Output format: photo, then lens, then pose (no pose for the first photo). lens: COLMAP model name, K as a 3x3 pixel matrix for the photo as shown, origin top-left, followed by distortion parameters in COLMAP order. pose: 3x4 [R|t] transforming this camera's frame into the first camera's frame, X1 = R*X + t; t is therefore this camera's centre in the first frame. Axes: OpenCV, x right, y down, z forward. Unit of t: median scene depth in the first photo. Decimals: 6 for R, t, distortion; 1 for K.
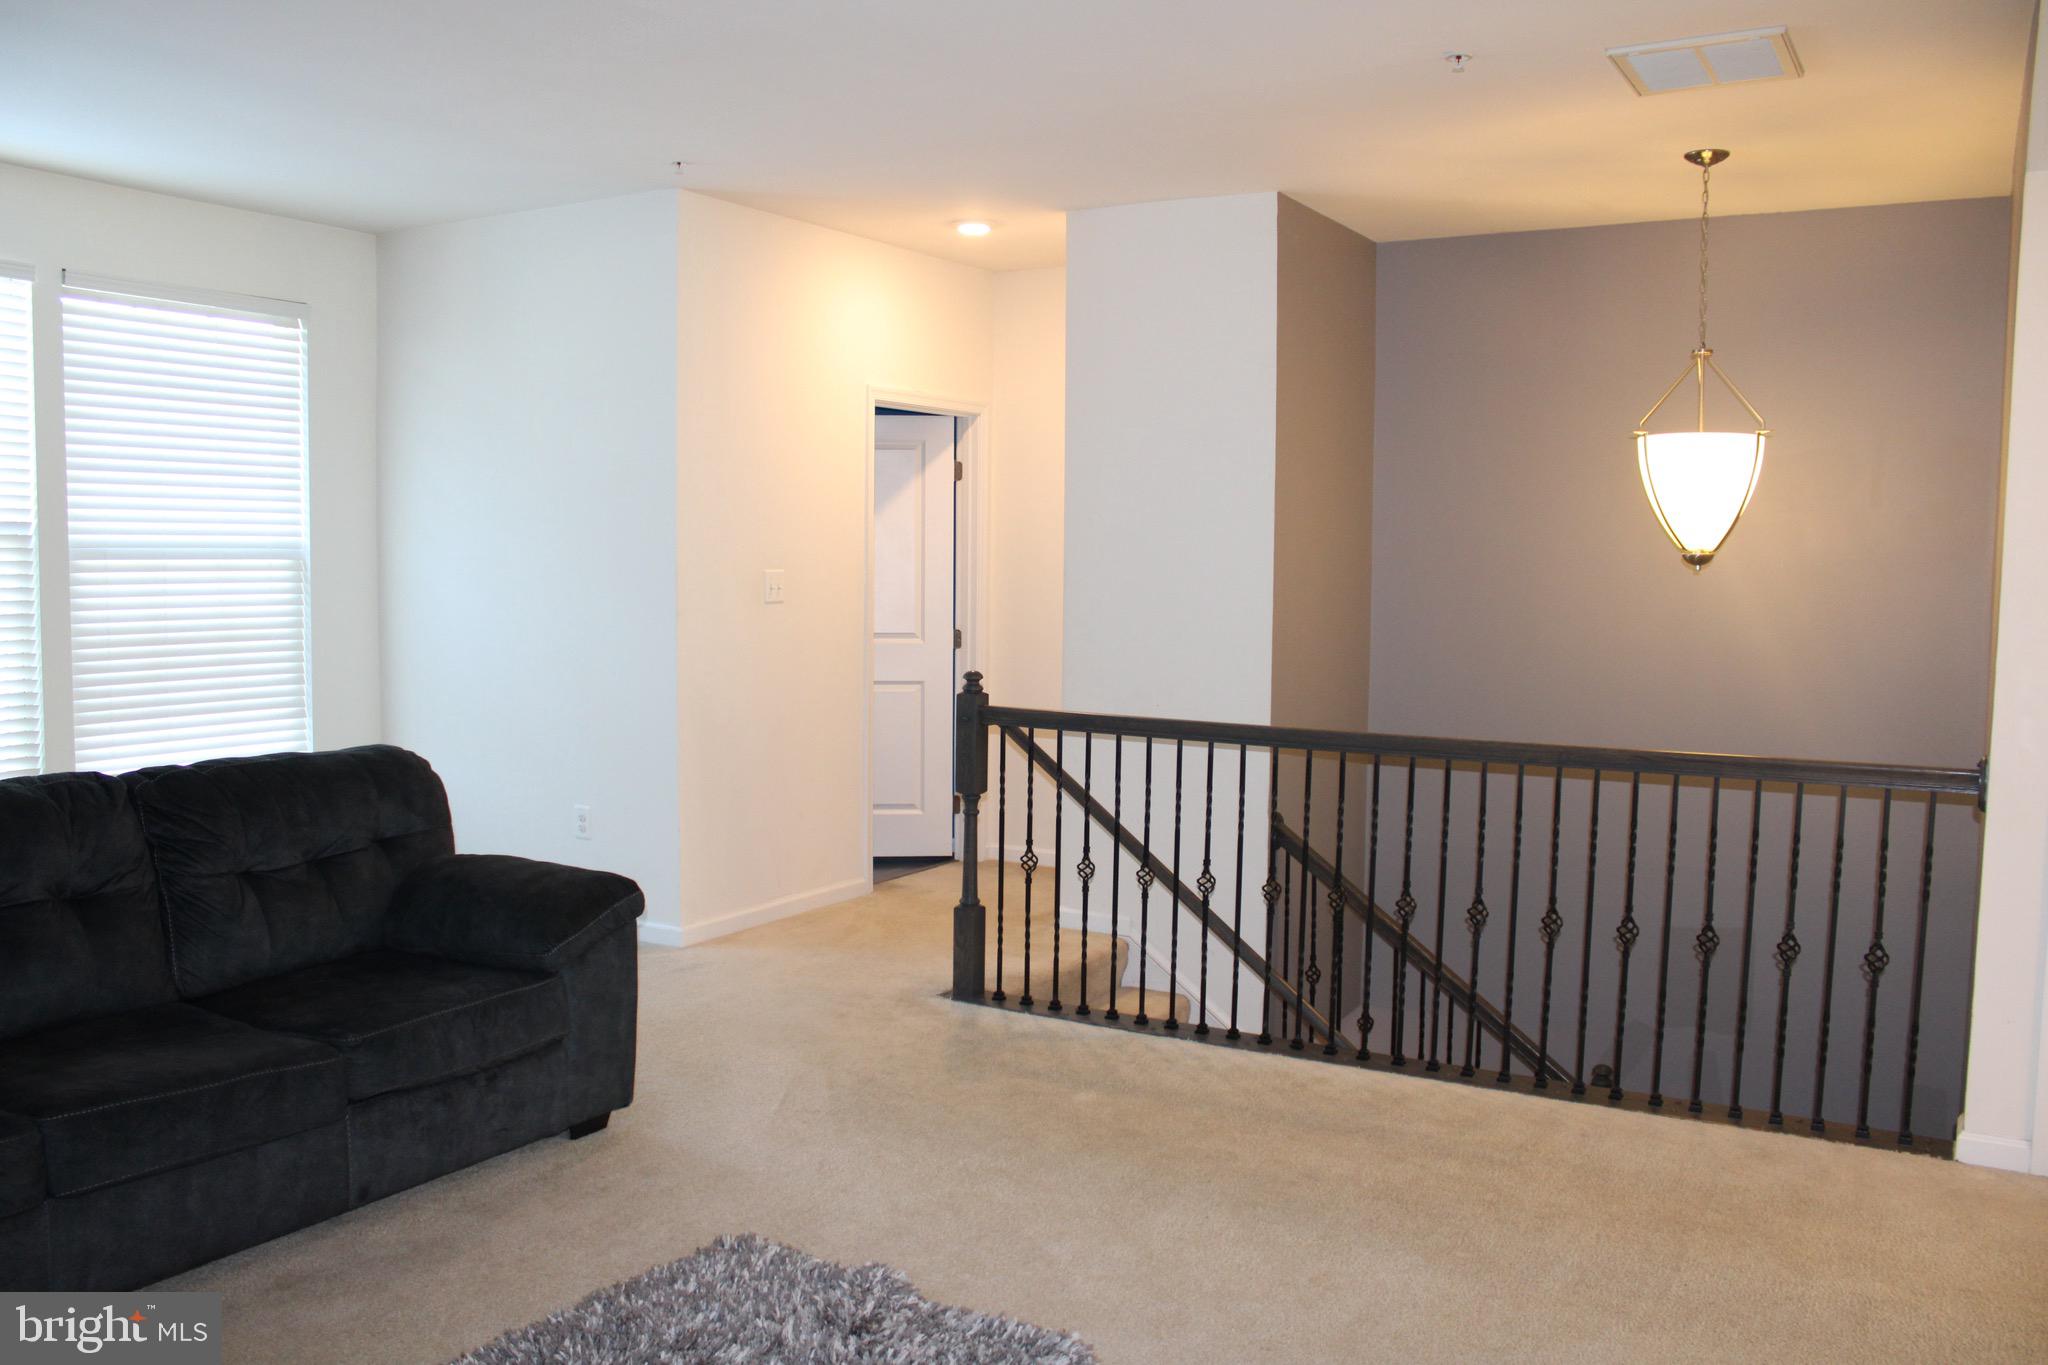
lens RADIAL K [[1699.6, 0, 1024.0], [0, 1699.6, 682.5], [0, 0, 1]] dist [-0.175567, 0.166082]
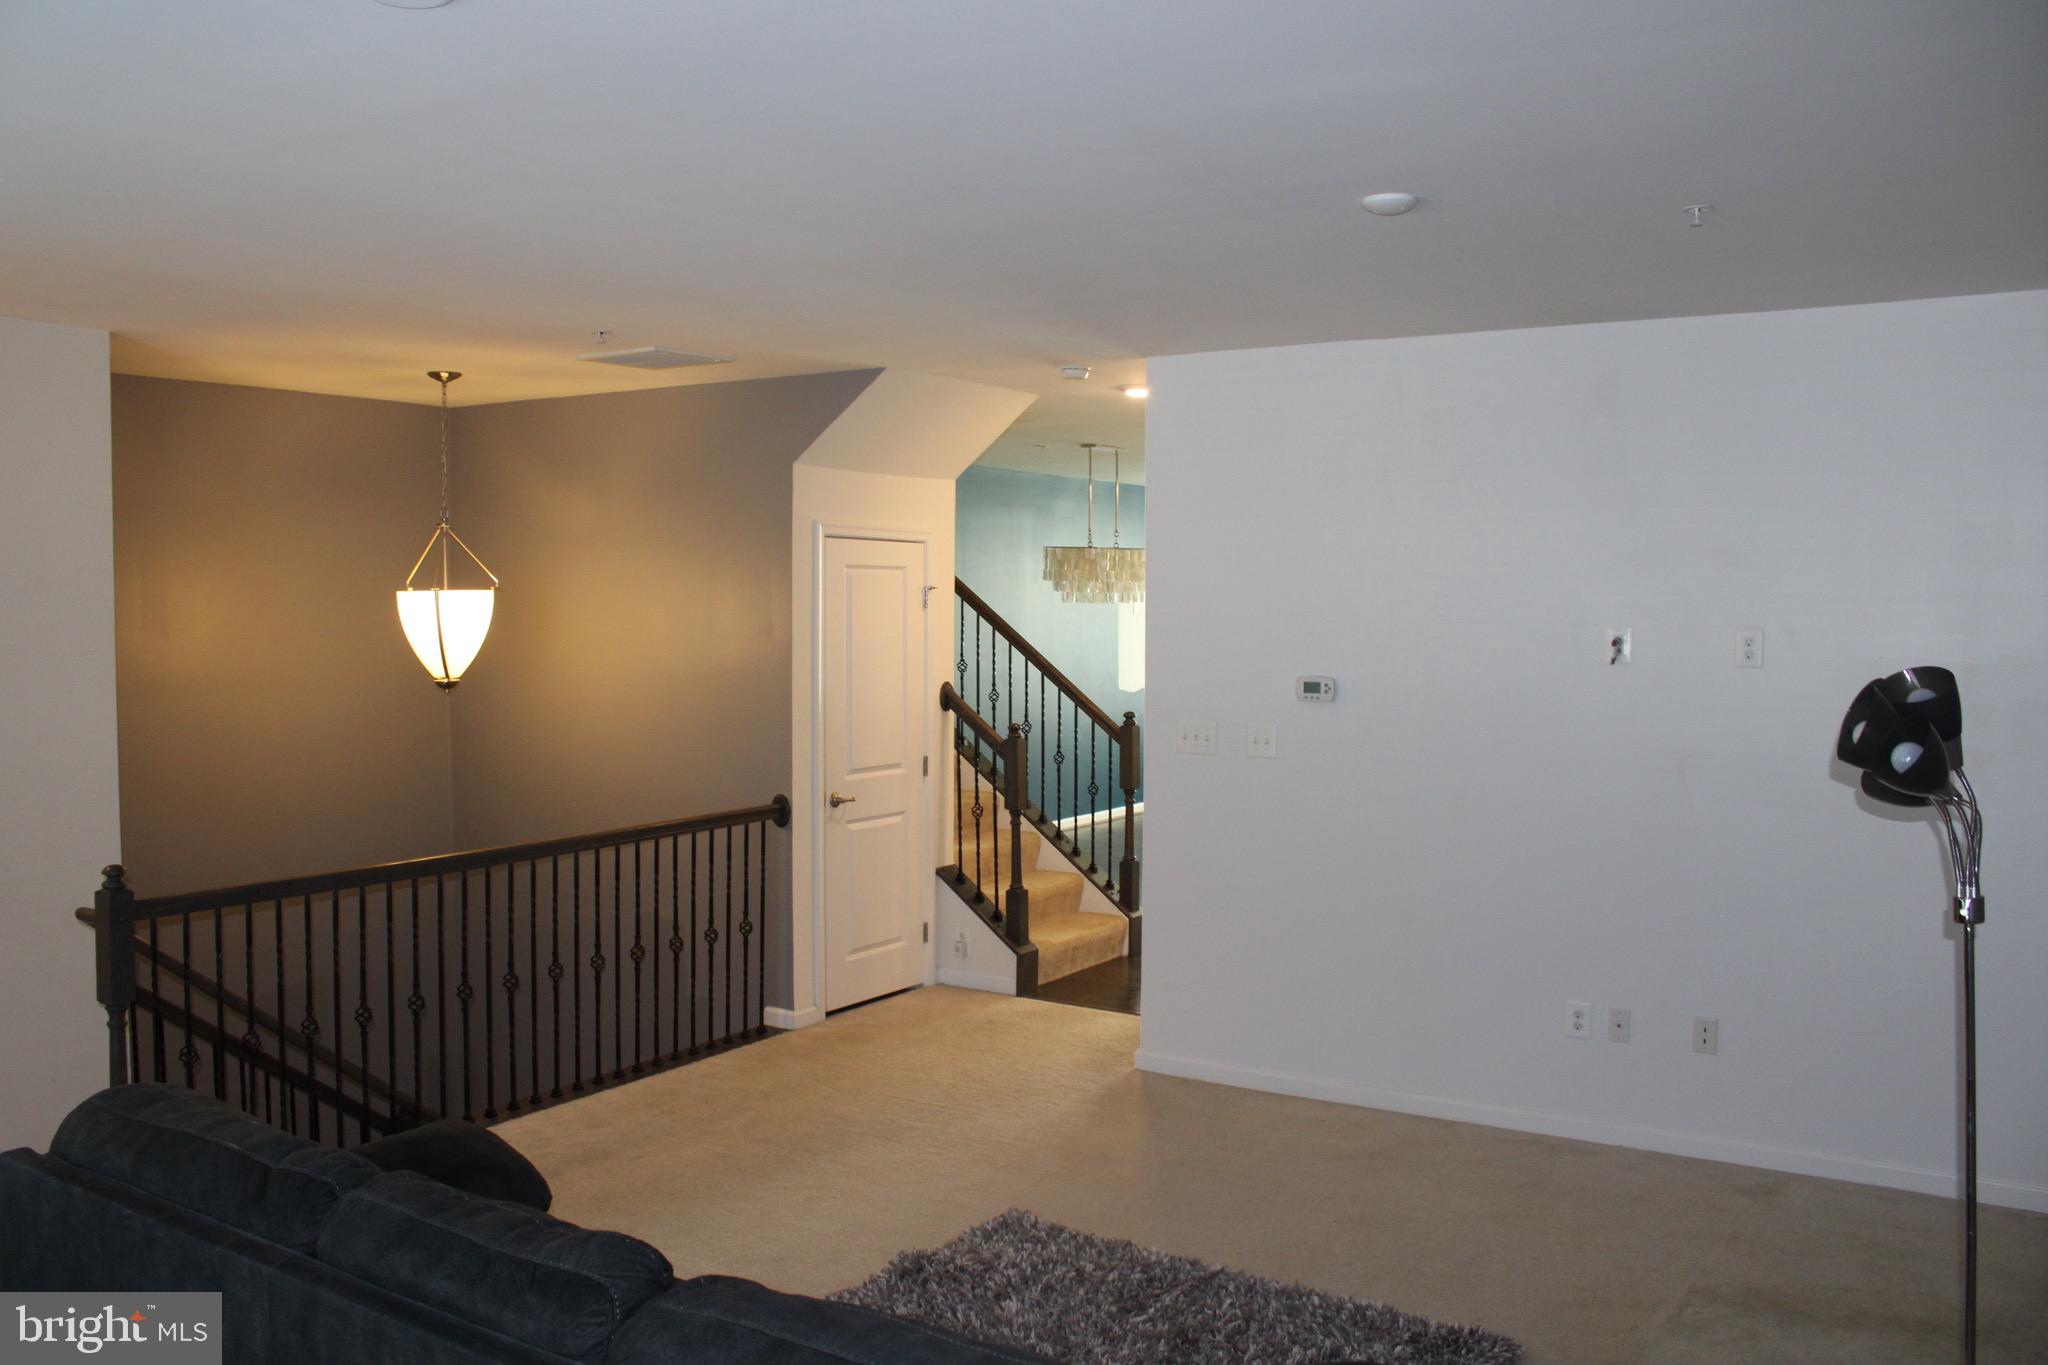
lens RADIAL K [[1699.6, 0, 1024.0], [0, 1699.6, 682.5], [0, 0, 1]] dist [-0.175567, 0.166082]
pose [[0.001029, -0.046761, 0.998906, -0.894918], [0.100720, 0.993831, 0.046420, -0.095194], [-0.994914, 0.100562, 0.005732, 0.560288]]
